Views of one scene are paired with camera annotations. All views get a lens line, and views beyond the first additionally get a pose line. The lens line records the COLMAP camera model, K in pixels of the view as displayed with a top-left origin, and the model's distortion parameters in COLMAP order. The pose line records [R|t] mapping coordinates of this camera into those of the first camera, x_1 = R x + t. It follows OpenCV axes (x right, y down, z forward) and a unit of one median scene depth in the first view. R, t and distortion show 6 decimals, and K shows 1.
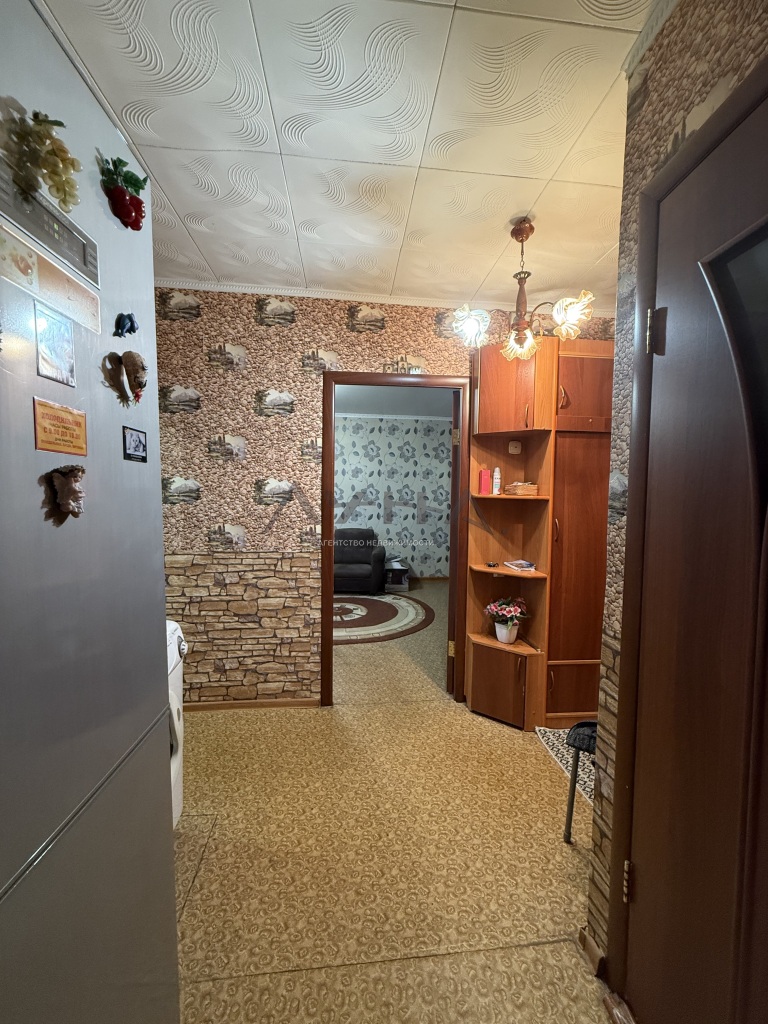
lens RADIAL K [[407.2, 0, 385.6], [0, 407.2, 509.7], [0, 0, 1]] dist [-0.000089, -0.000600]
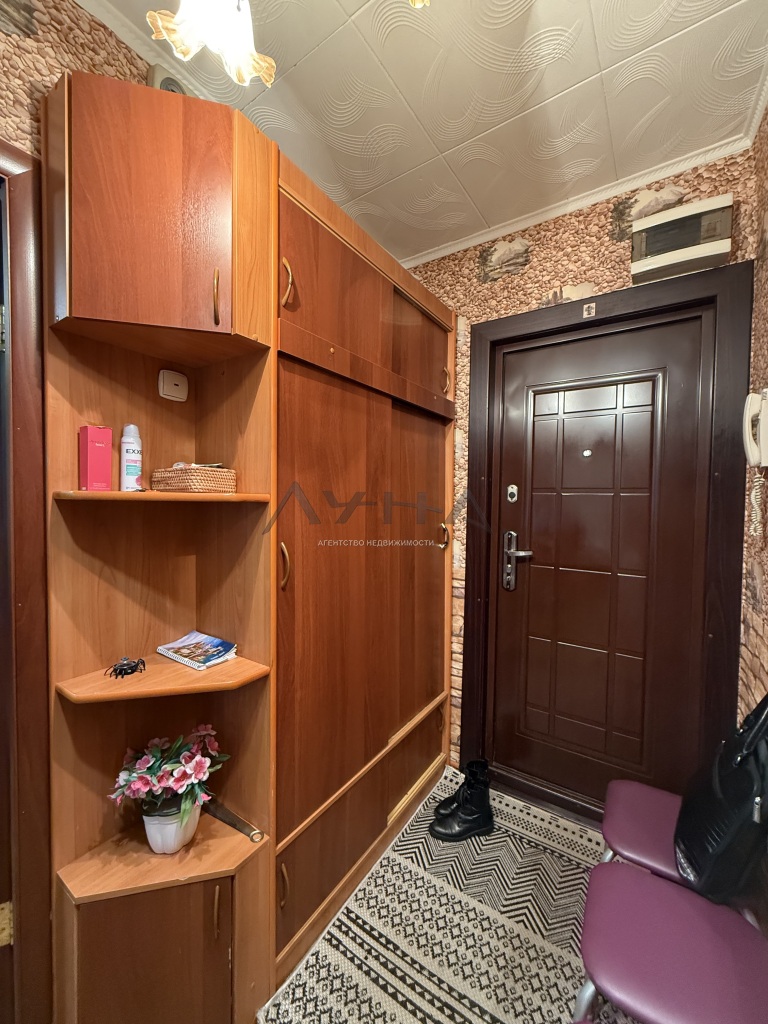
lens RADIAL K [[407.2, 0, 385.6], [0, 407.2, 509.7], [0, 0, 1]] dist [-0.000089, -0.000600]
pose [[0.642430, -0.031509, 0.765696, 0.128727], [0.032418, 0.999377, 0.013926, -0.016740], [-0.765658, 0.015875, 0.643052, 0.570655]]
